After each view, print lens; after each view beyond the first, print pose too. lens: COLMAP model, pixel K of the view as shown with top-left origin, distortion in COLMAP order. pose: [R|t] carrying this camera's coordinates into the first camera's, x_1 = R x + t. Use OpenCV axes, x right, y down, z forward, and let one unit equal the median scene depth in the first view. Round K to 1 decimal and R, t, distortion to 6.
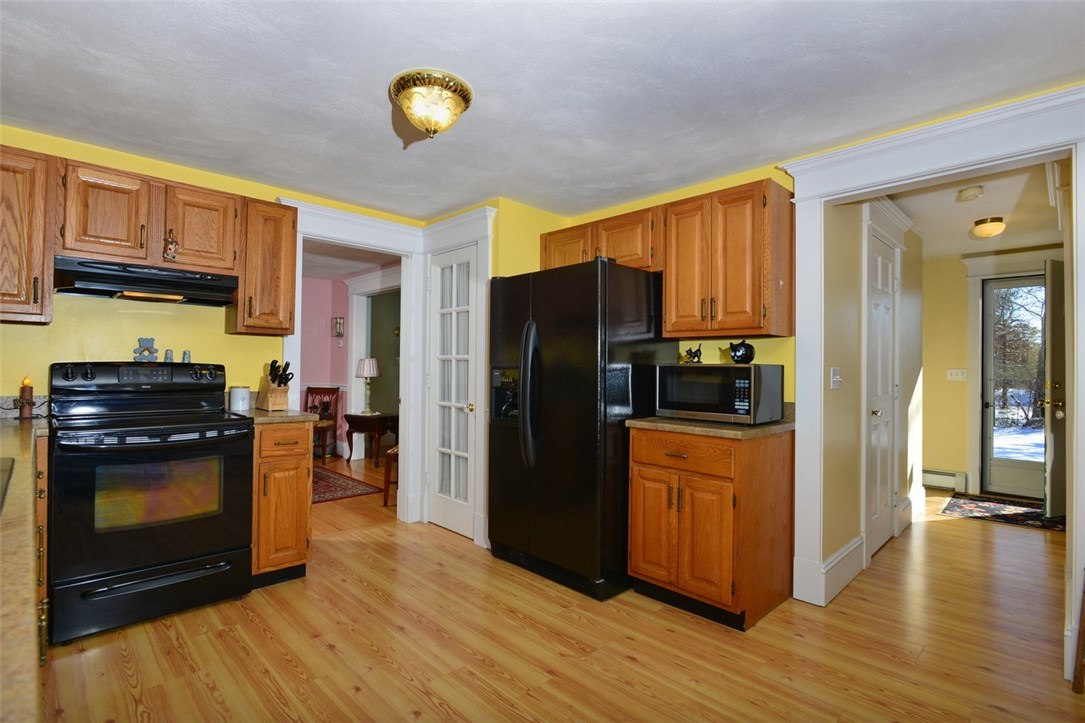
lens RADIAL K [[533.4, 0, 553.1], [0, 533.4, 359.8], [0, 0, 1]] dist [-0.006050, -0.000559]
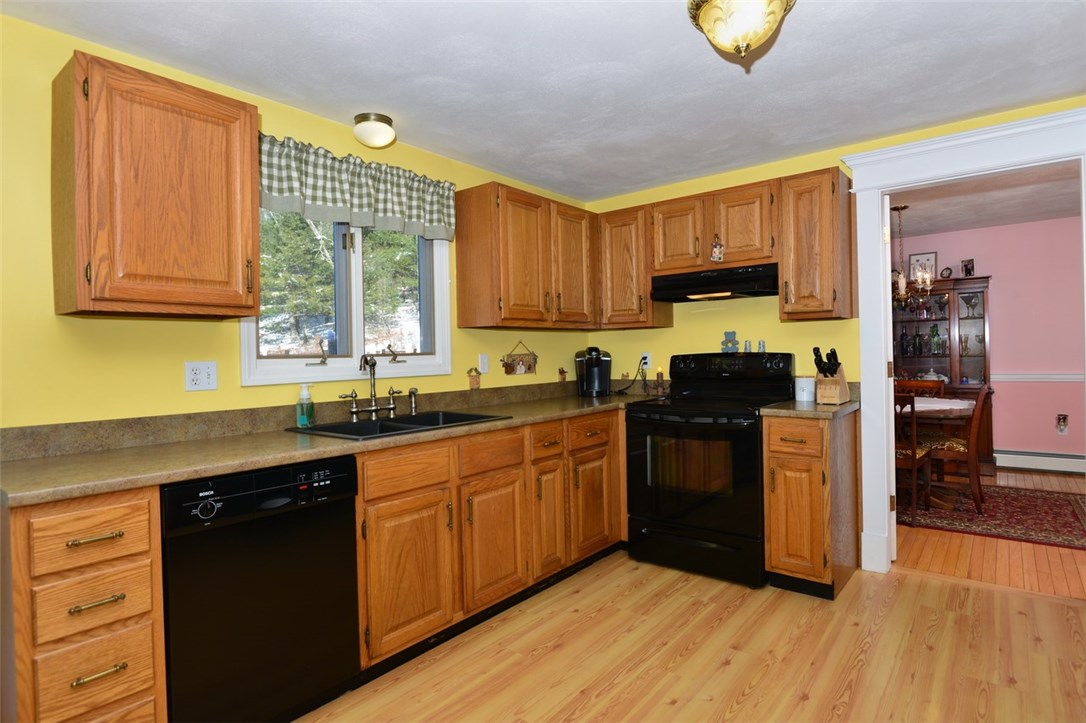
lens RADIAL K [[591.7, 0, 541.9], [0, 591.7, 355.9], [0, 0, 1]] dist [-0.003792, -0.001644]
pose [[0.088697, -0.008492, -0.996022, 0.474533], [0.039625, 0.999202, -0.004990, 0.001774], [0.995270, -0.039024, 0.088963, 0.504446]]
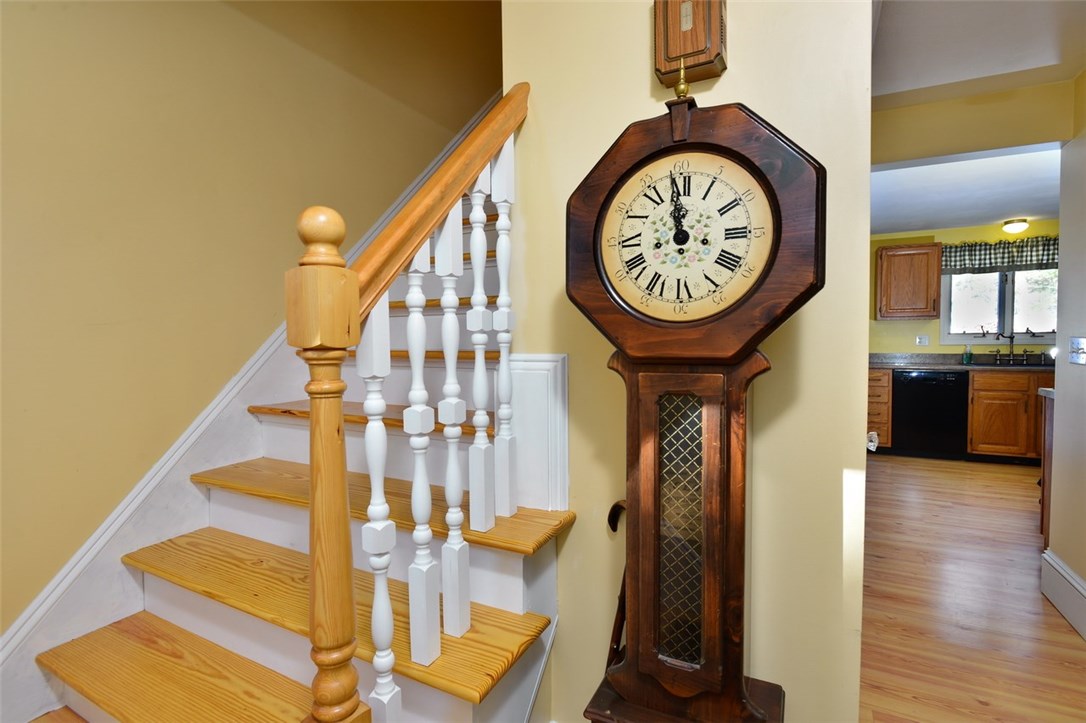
lens RADIAL K [[533.9, 0, 553.6], [0, 533.9, 359.8], [0, 0, 1]] dist [-0.006050, -0.000559]
pose [[-0.944717, 0.010694, -0.327711, 1.084783], [0.003263, 0.999725, 0.023216, 0.016863], [0.327869, 0.020863, -0.944493, 1.072840]]
